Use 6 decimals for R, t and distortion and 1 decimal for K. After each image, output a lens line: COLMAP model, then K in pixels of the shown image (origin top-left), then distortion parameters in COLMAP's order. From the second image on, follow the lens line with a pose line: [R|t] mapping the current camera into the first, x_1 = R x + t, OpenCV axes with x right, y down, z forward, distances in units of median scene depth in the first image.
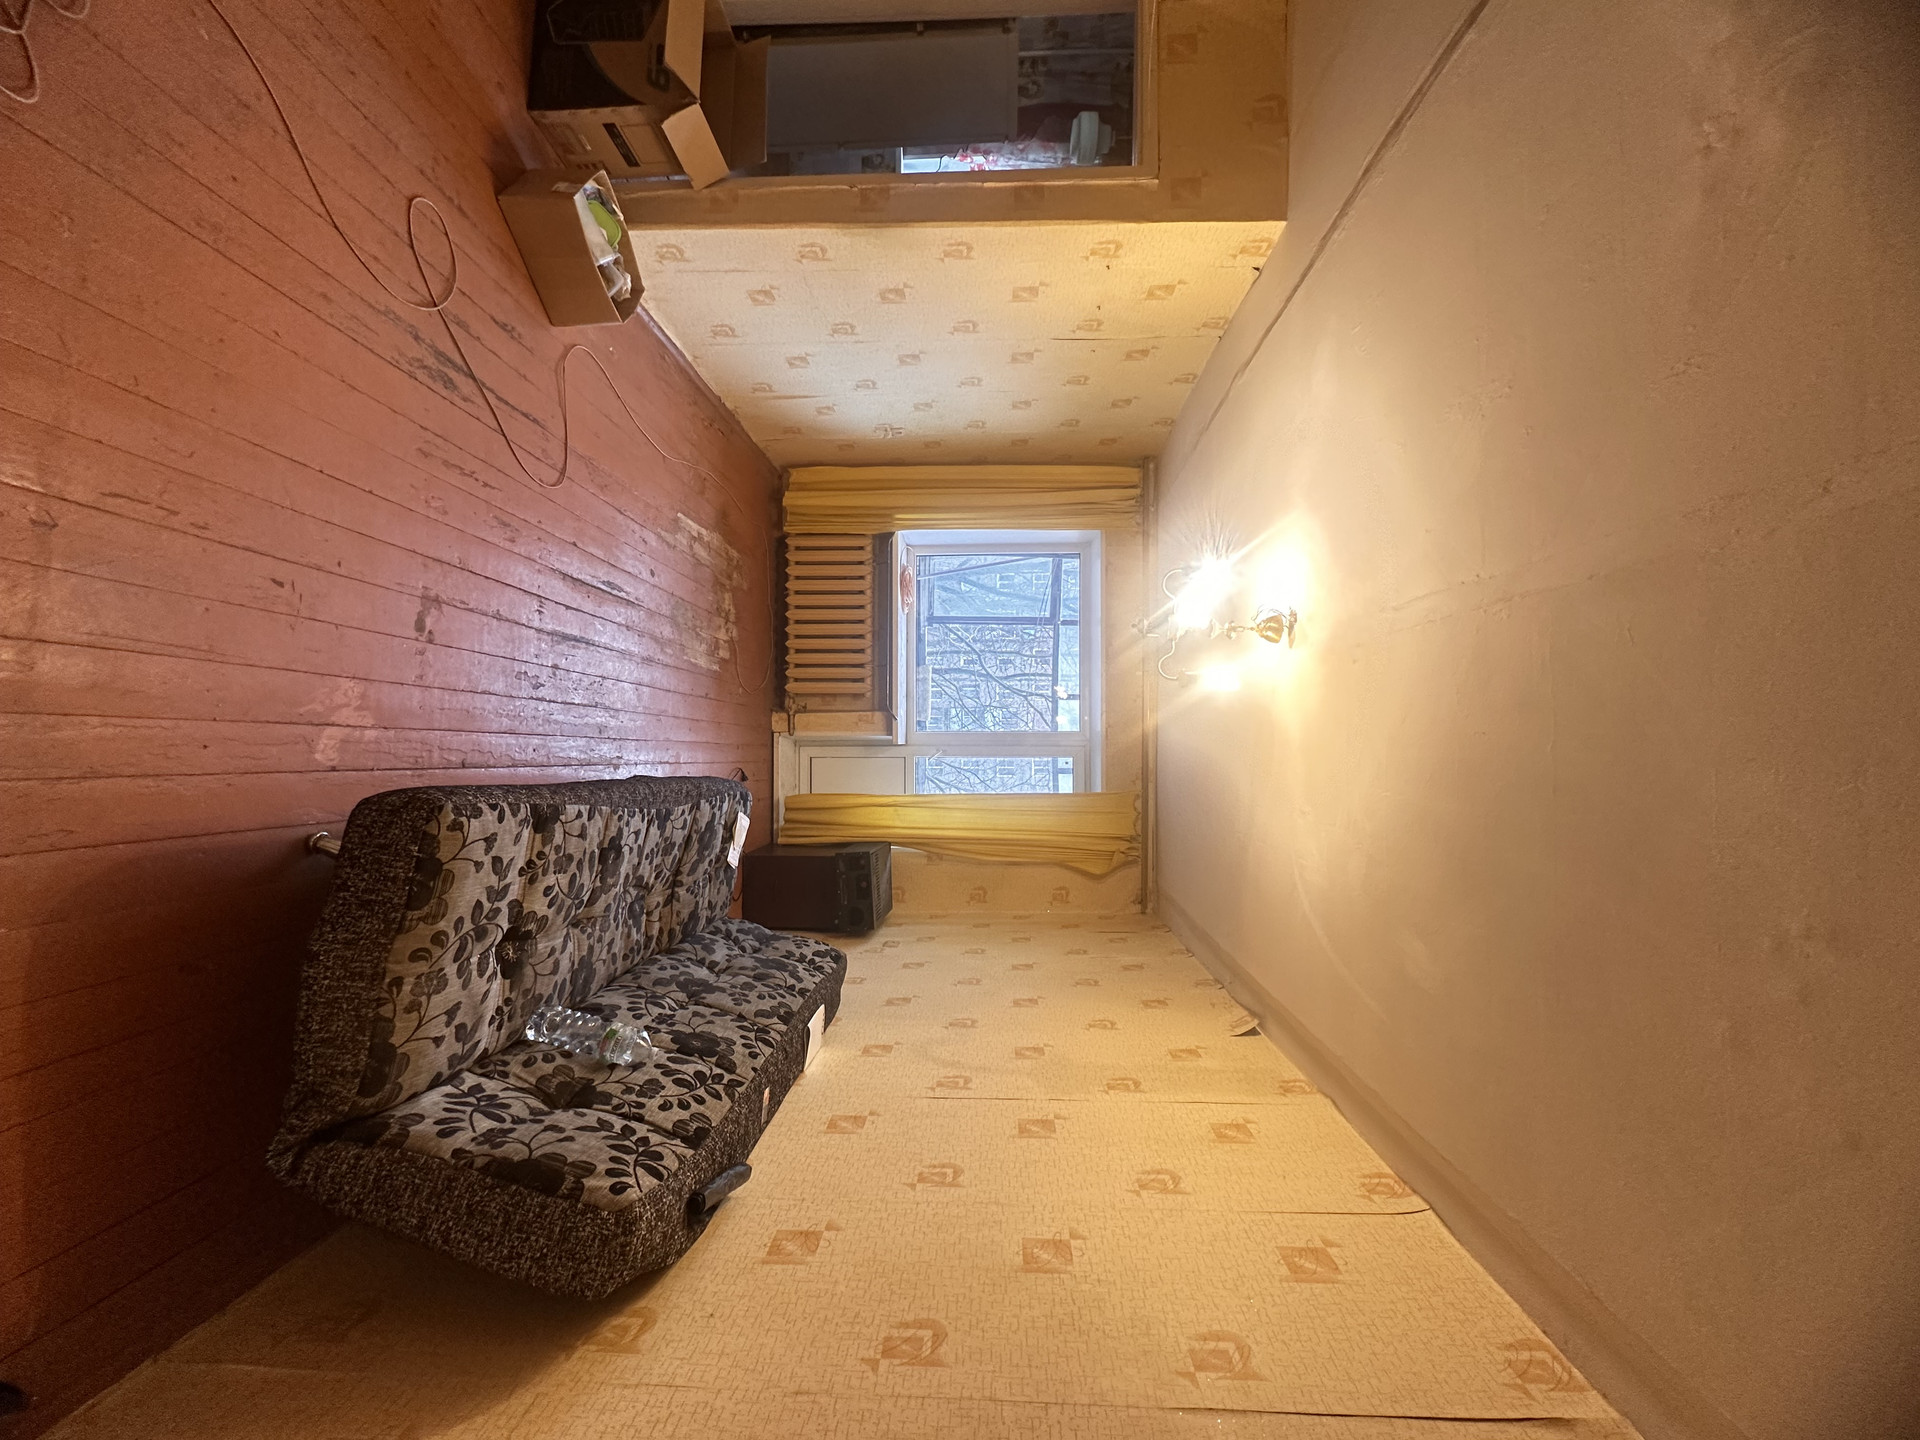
lens RADIAL K [[758.3, 0, 963.5], [0, 758.3, 730.4], [0, 0, 1]] dist [-0.000913, -0.000403]
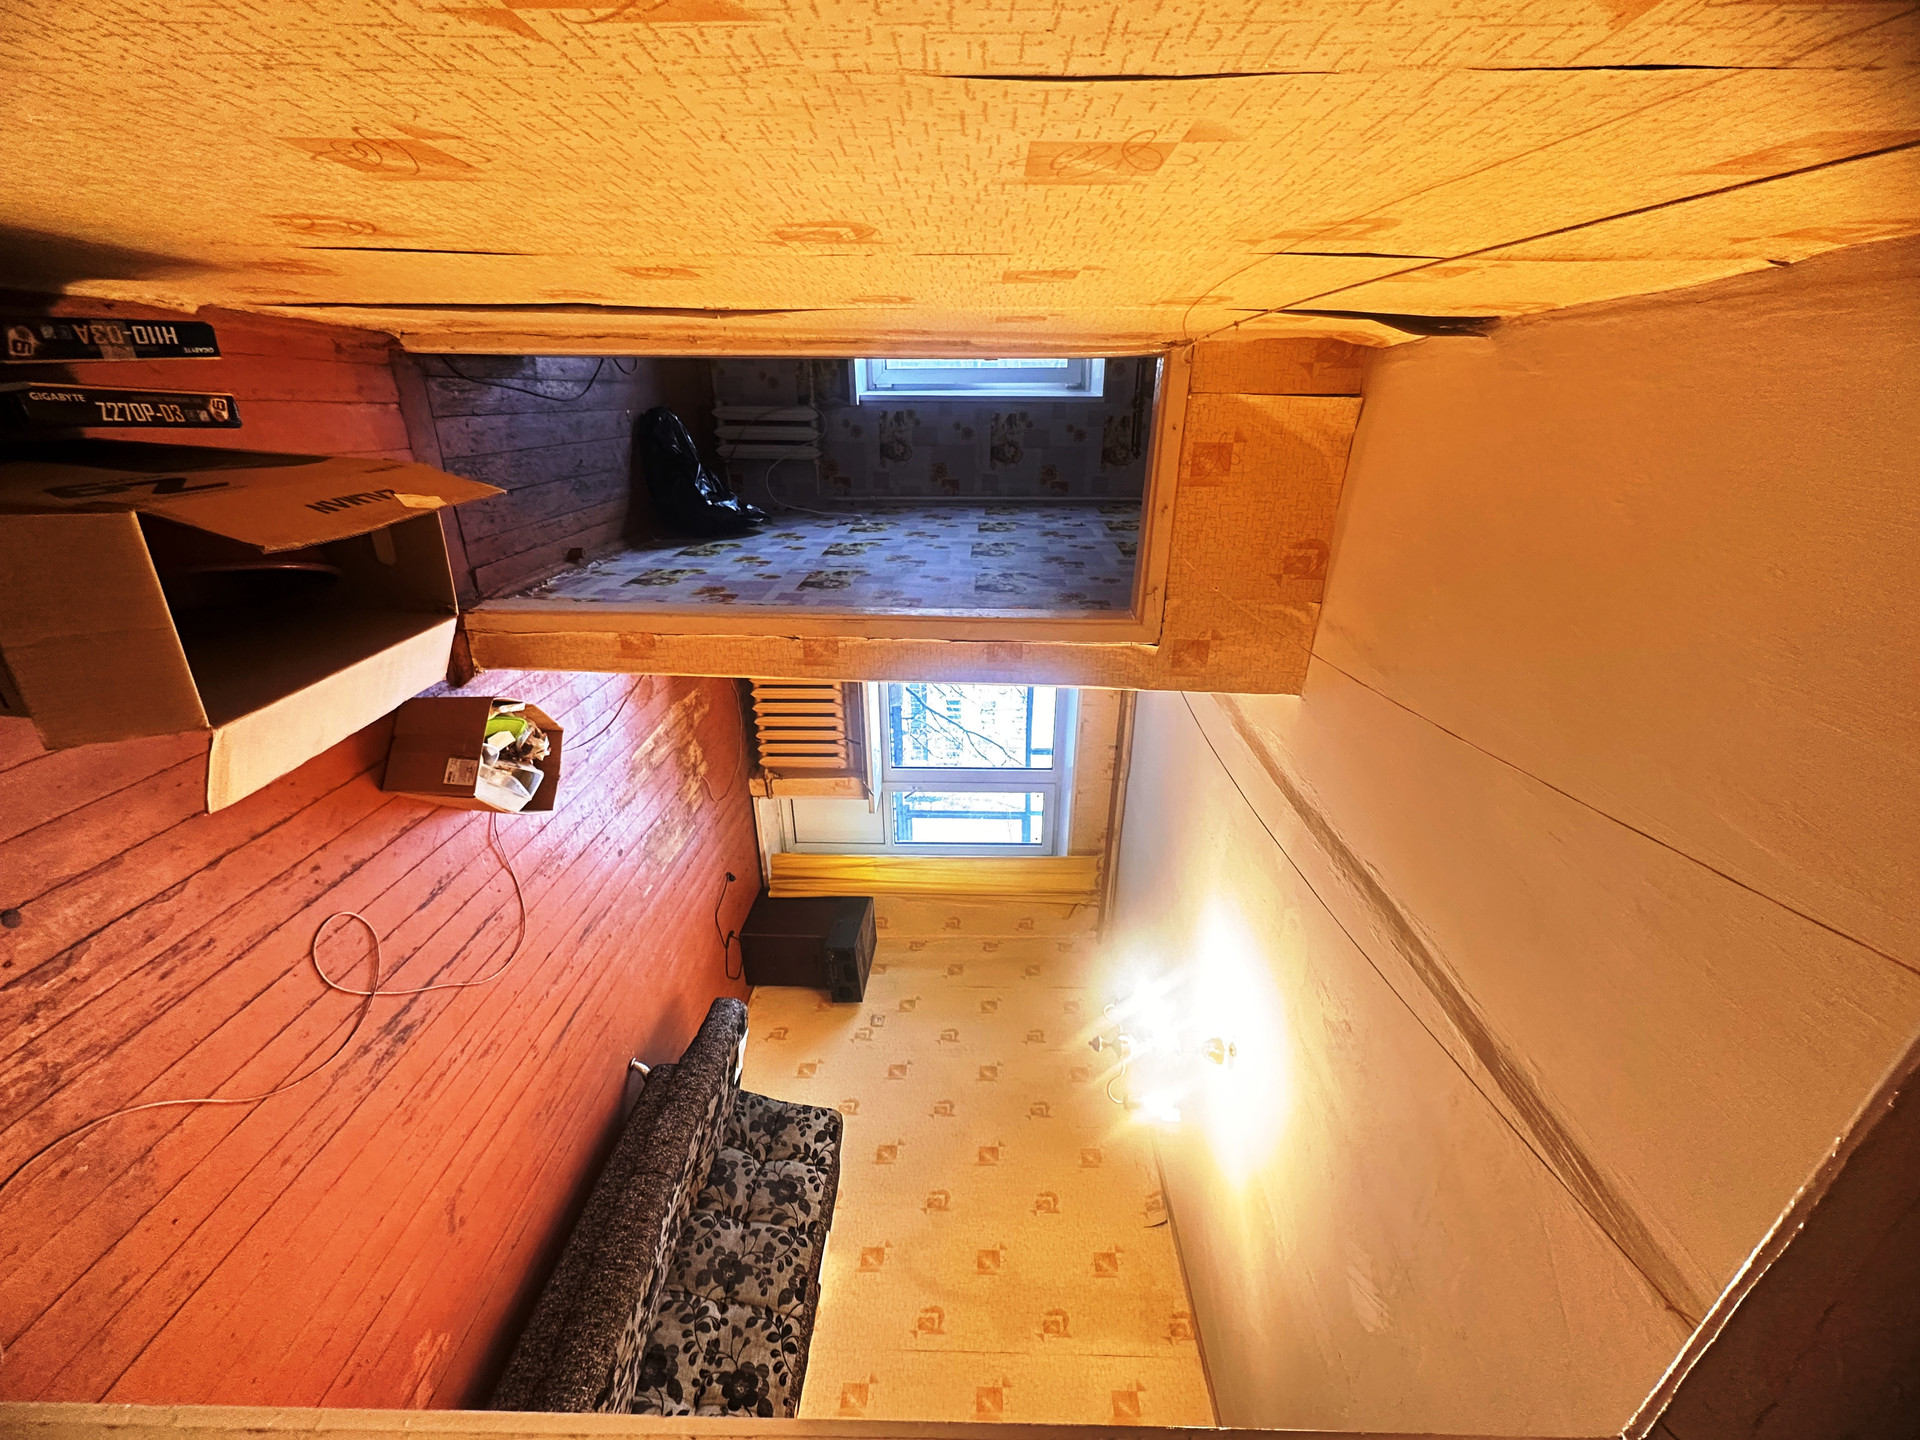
lens RADIAL K [[758.3, 0, 964.1], [0, 758.3, 726.2], [0, 0, 1]] dist [-0.000913, -0.000403]
pose [[0.999671, -0.008057, 0.024356, 0.021895], [-0.002965, 0.906762, 0.421632, -1.066934], [-0.025482, -0.421565, 0.906440, 0.221512]]
